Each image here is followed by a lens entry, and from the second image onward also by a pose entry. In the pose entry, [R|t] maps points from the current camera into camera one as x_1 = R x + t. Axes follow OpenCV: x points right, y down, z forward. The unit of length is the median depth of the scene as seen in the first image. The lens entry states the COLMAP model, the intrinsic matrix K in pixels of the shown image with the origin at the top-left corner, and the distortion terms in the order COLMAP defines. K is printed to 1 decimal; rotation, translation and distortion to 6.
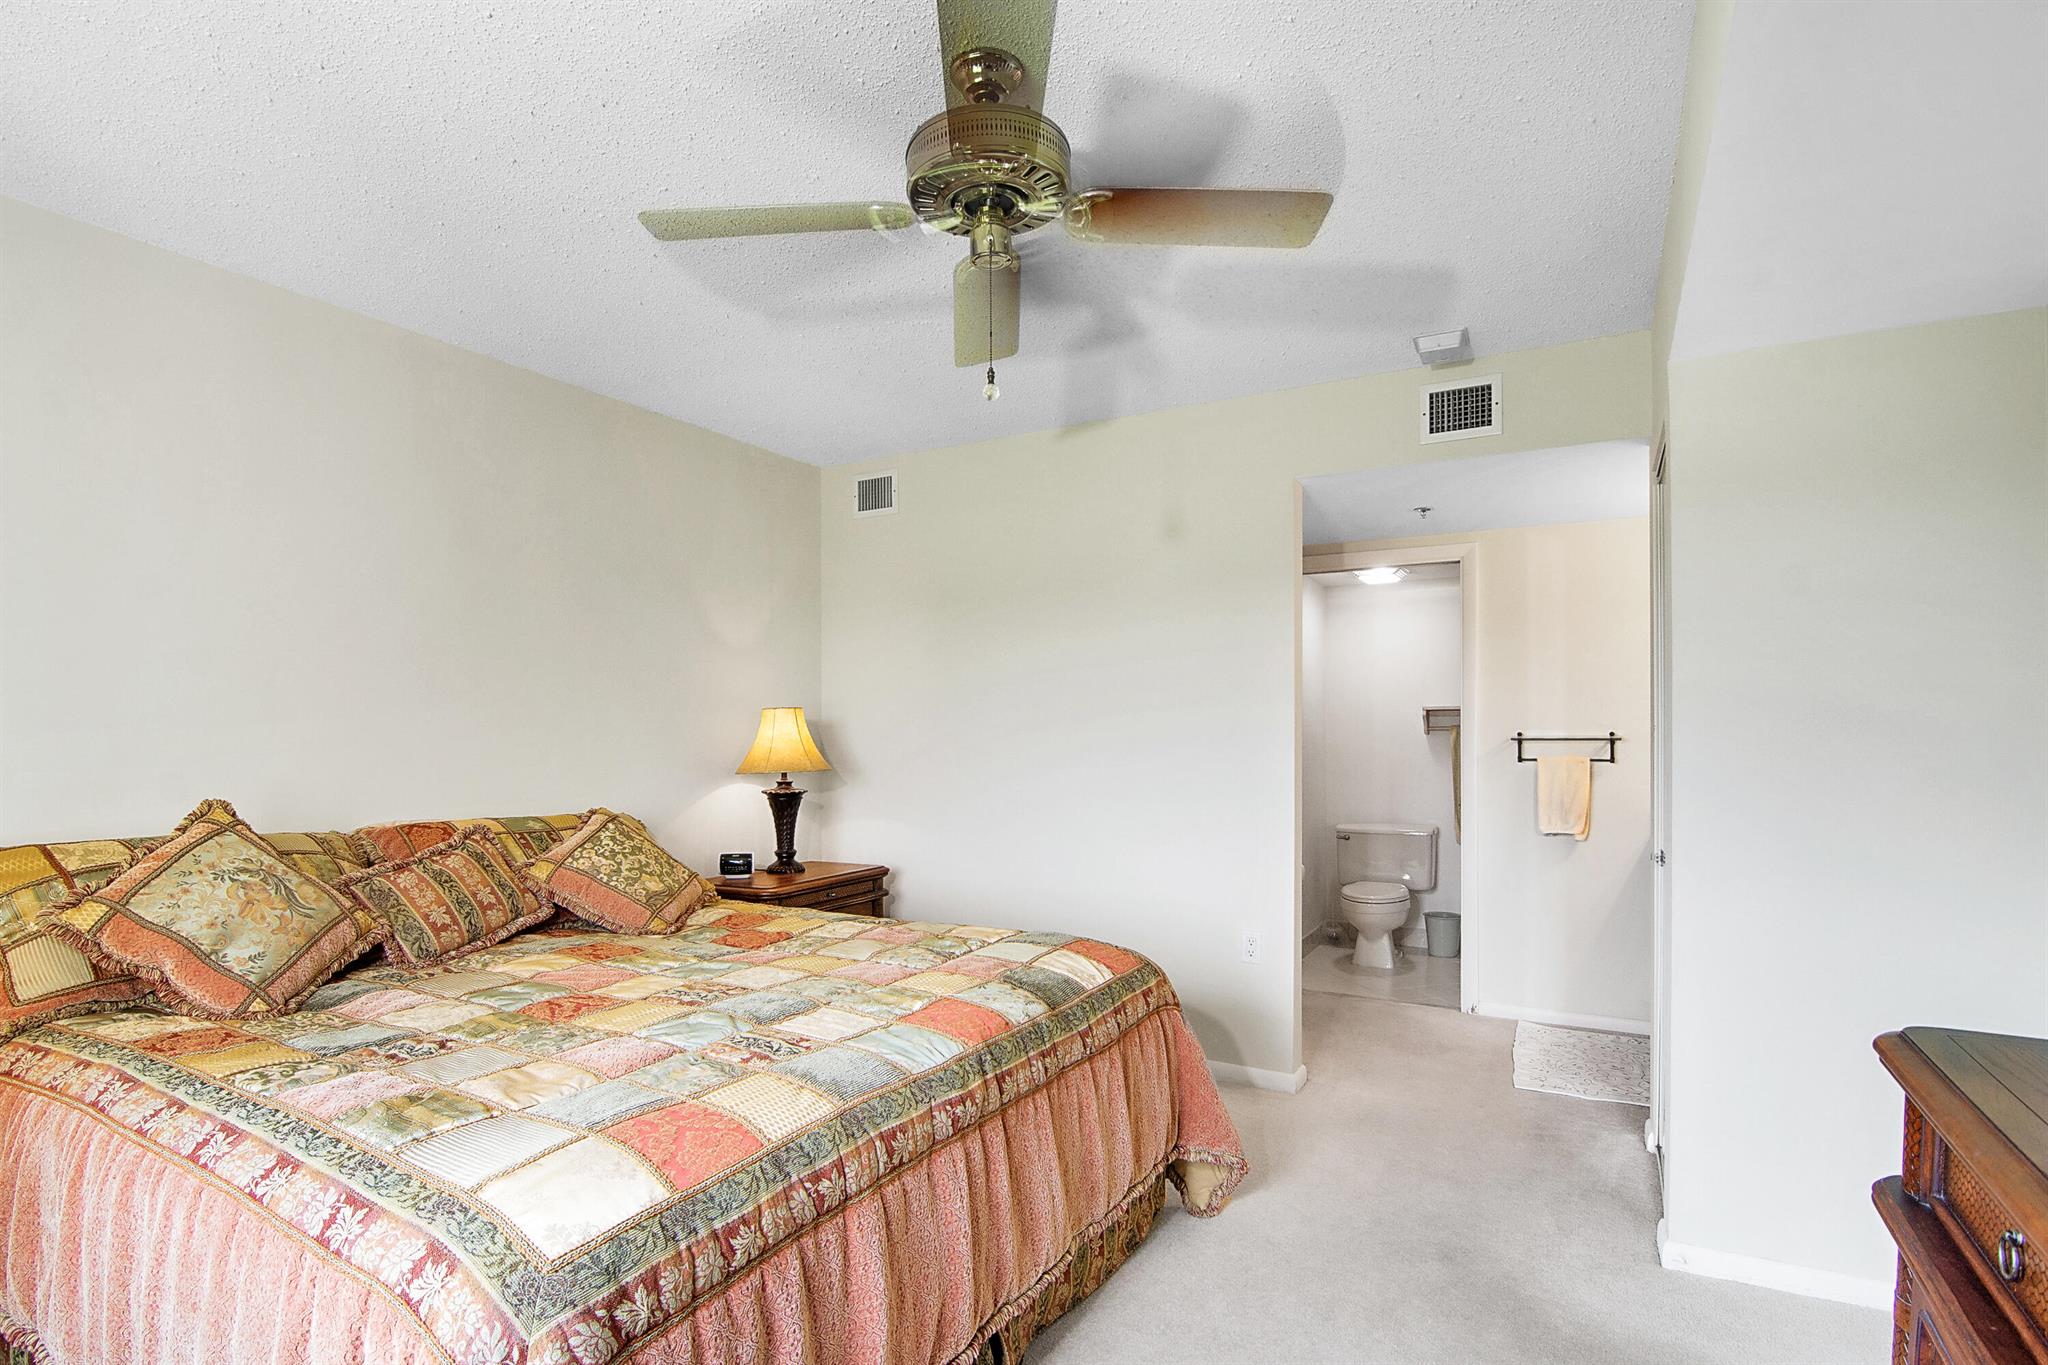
lens RADIAL K [[1015.9, 0, 1020.3], [0, 1015.9, 663.2], [0, 0, 1]] dist [-0.019698, -0.001118]
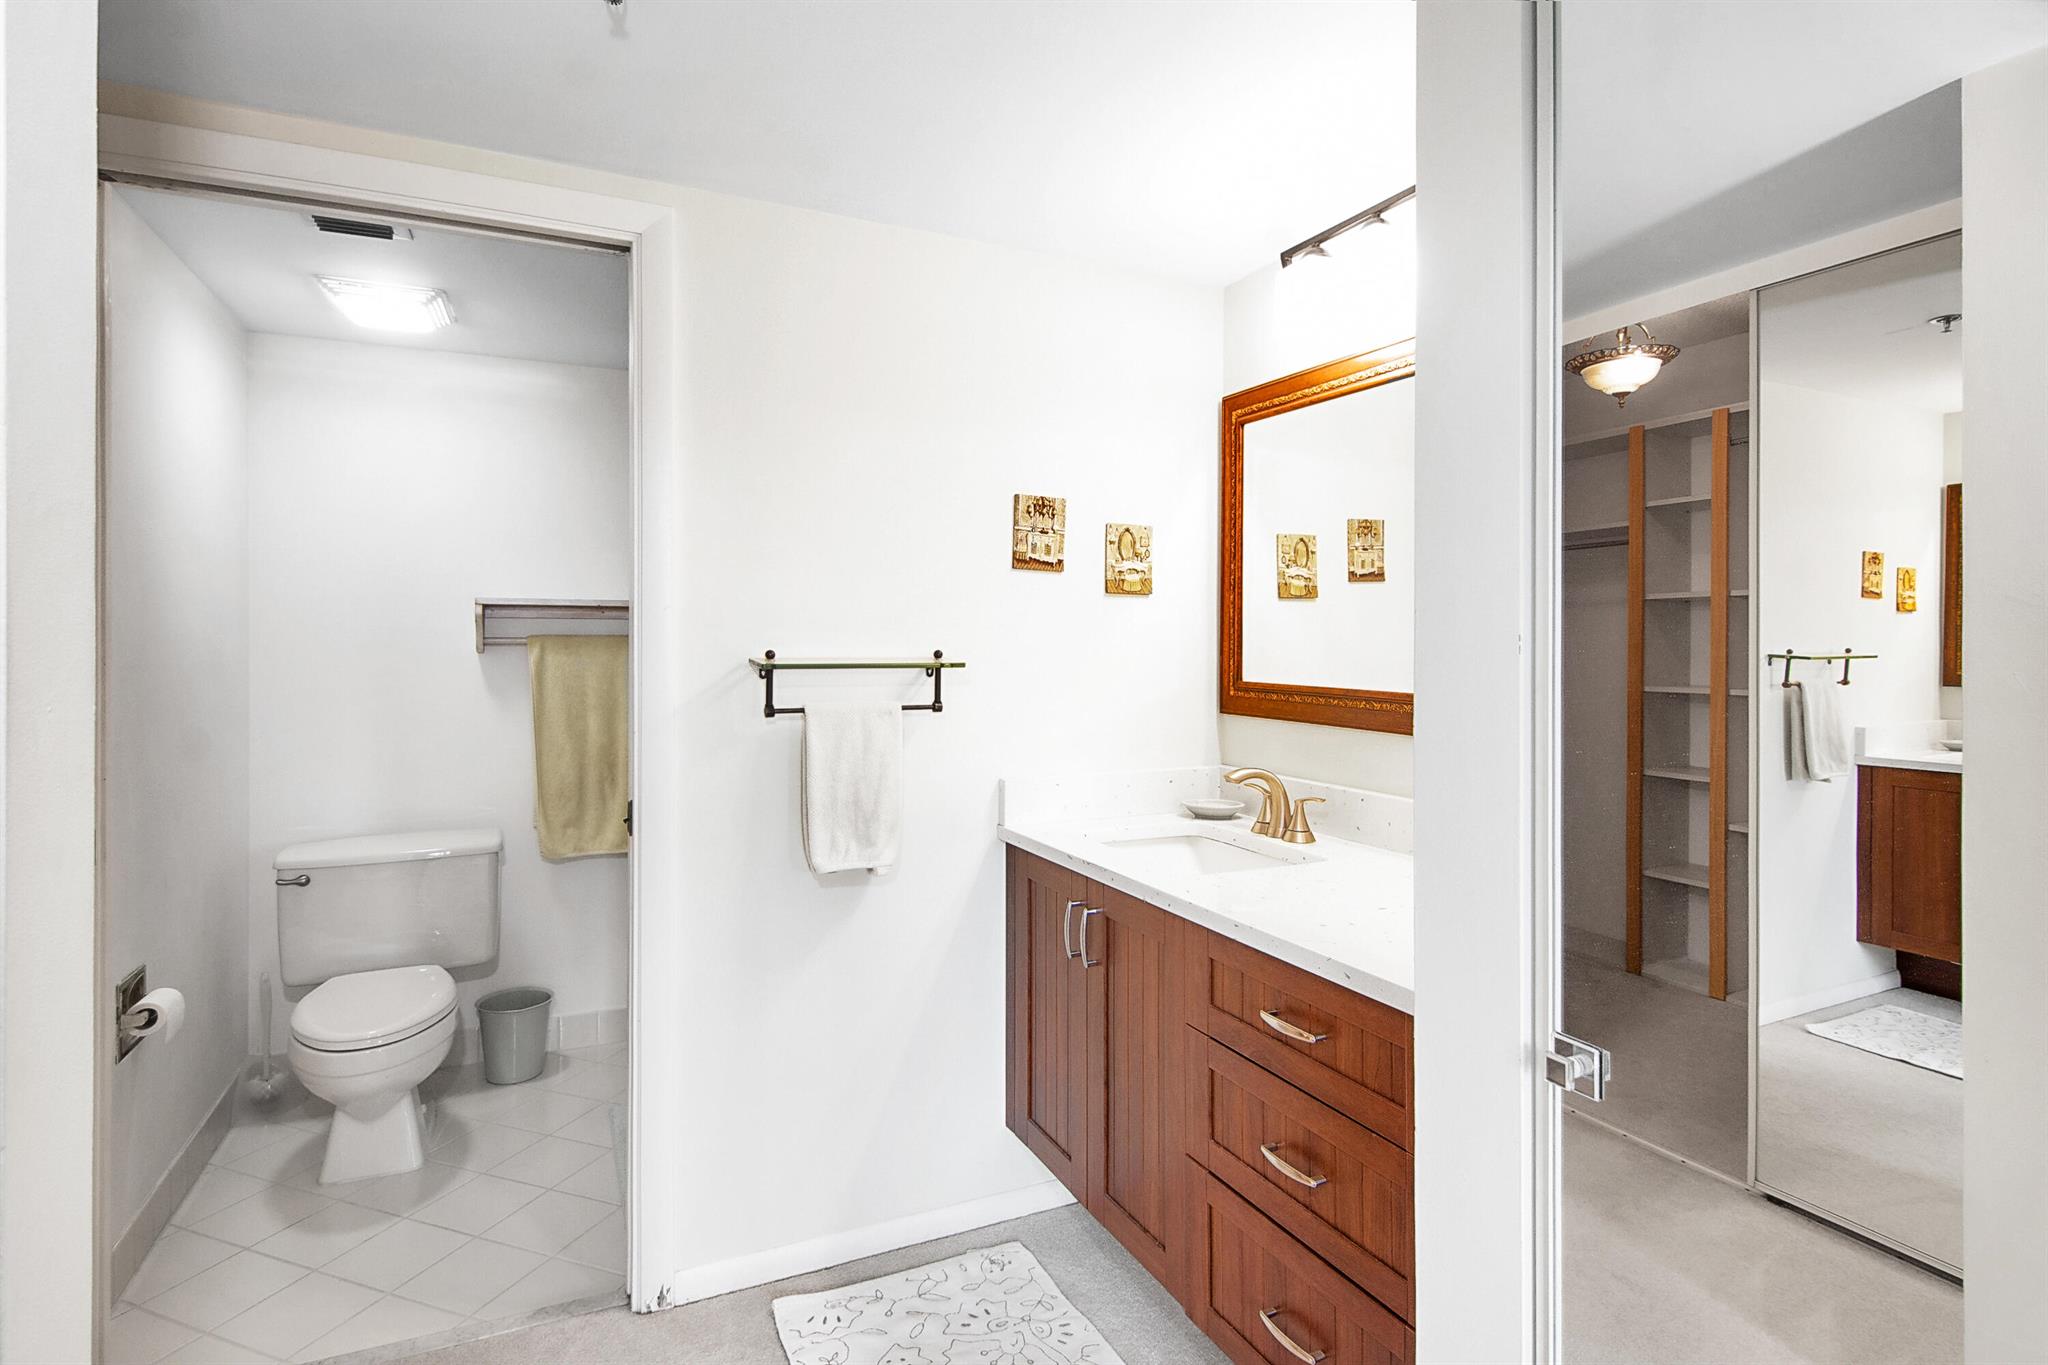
lens RADIAL K [[1015.9, 0, 1020.3], [0, 1015.9, 663.2], [0, 0, 1]] dist [-0.019698, -0.001118]
pose [[0.581697, -0.009263, 0.813353, 0.184496], [-0.060234, 0.996699, 0.054430, 0.040958], [-0.811172, -0.080653, 0.579219, 0.621222]]
